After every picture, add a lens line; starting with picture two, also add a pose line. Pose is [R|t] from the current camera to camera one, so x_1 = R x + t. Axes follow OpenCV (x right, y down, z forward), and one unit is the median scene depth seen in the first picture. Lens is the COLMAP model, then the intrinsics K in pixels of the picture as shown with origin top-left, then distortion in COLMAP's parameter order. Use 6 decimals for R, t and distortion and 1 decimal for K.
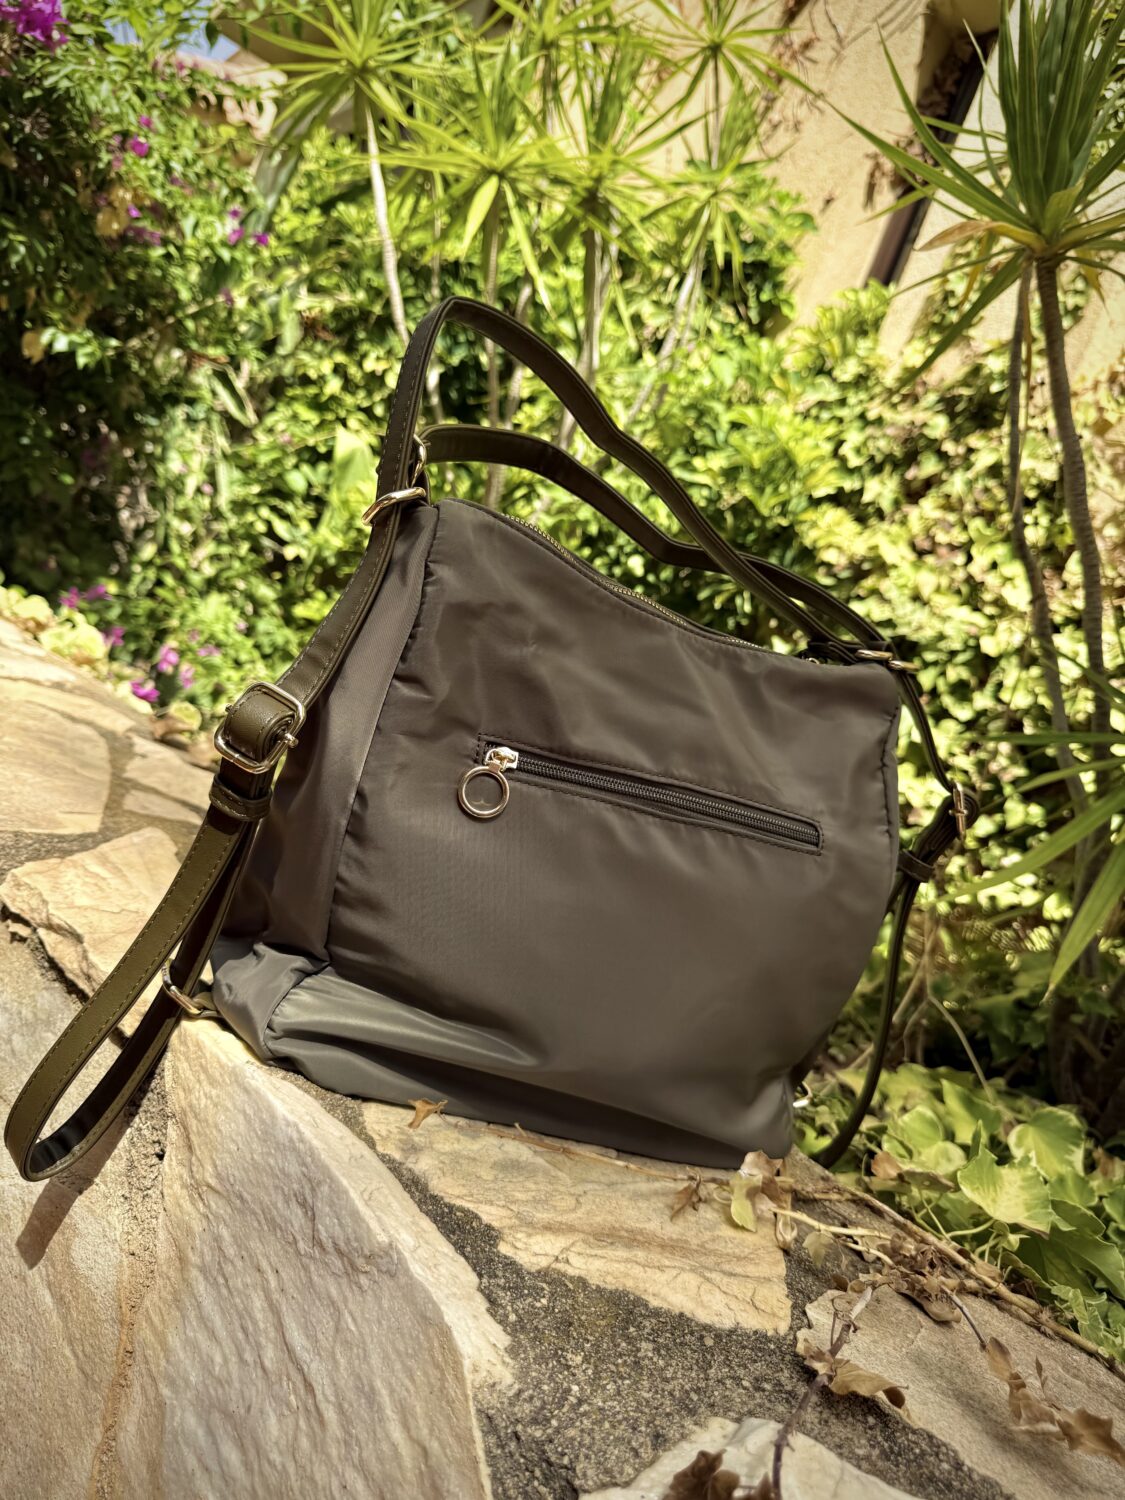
lens RADIAL K [[1149.1, 0, 583.3], [0, 1149.1, 756.0], [0, 0, 1]] dist [0.032879, -0.094517]
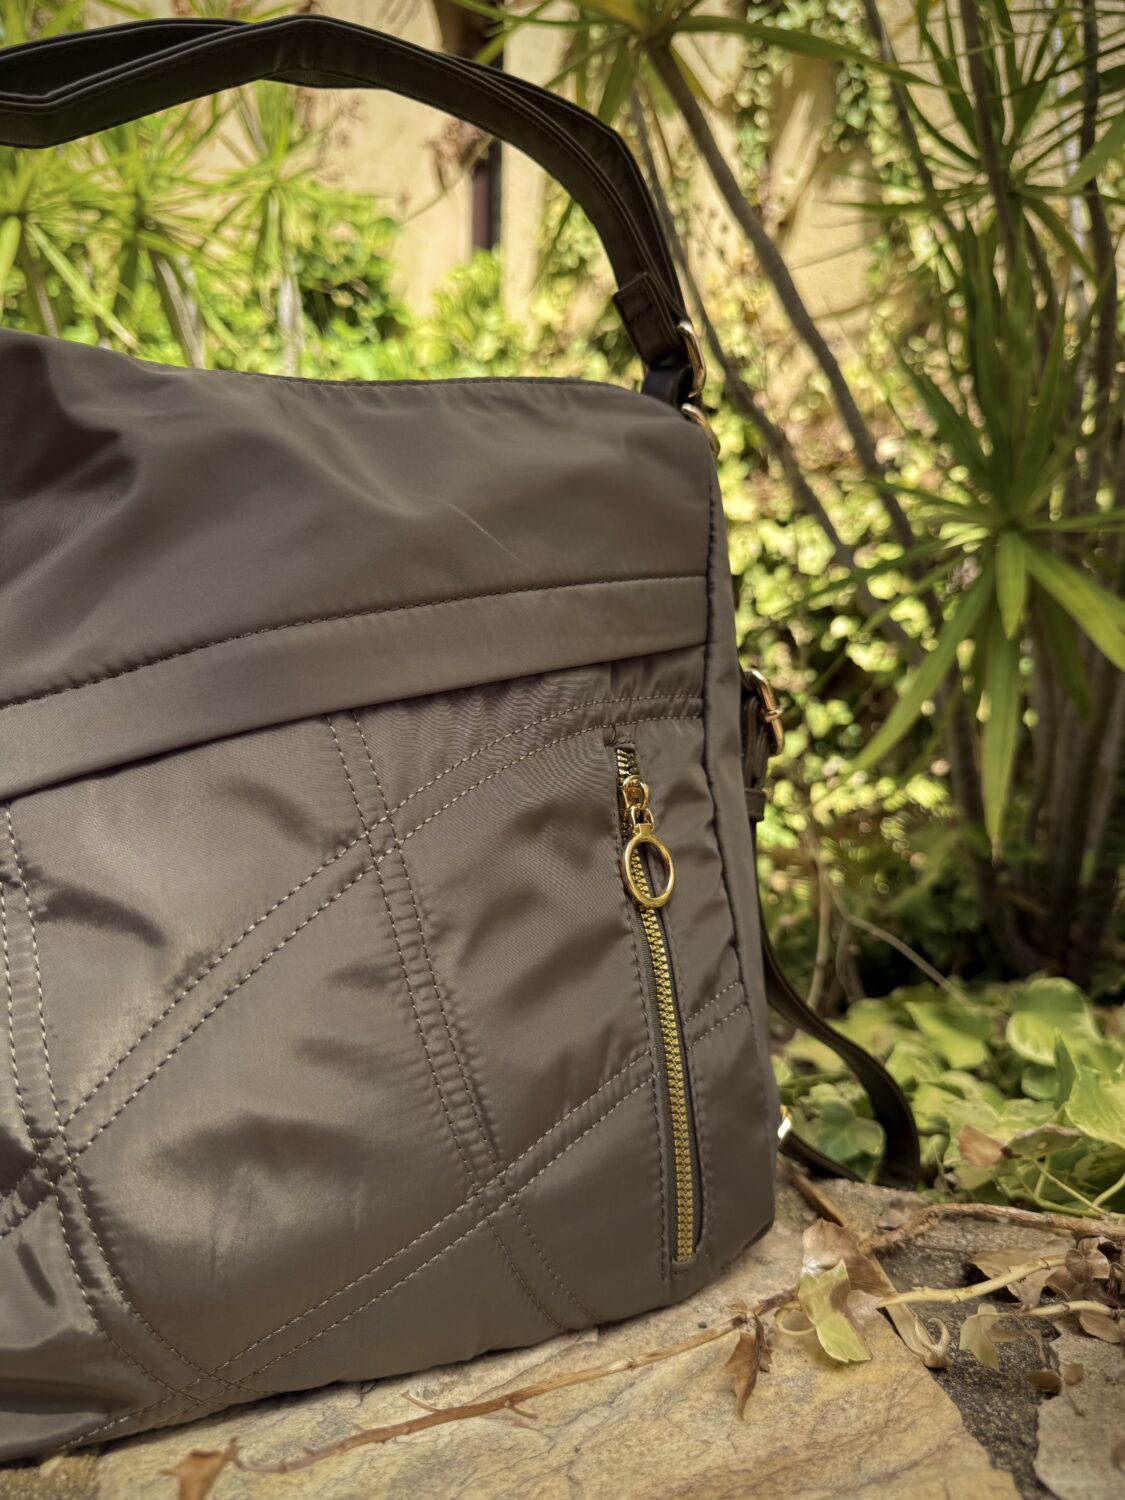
lens RADIAL K [[1149.1, 0, 583.3], [0, 1149.1, 756.0], [0, 0, 1]] dist [0.032879, -0.094517]
pose [[0.914337, -0.356584, 0.191928, 0.003482], [0.365885, 0.930552, -0.014184, 0.021025], [-0.173541, 0.083192, 0.981307, 0.105235]]
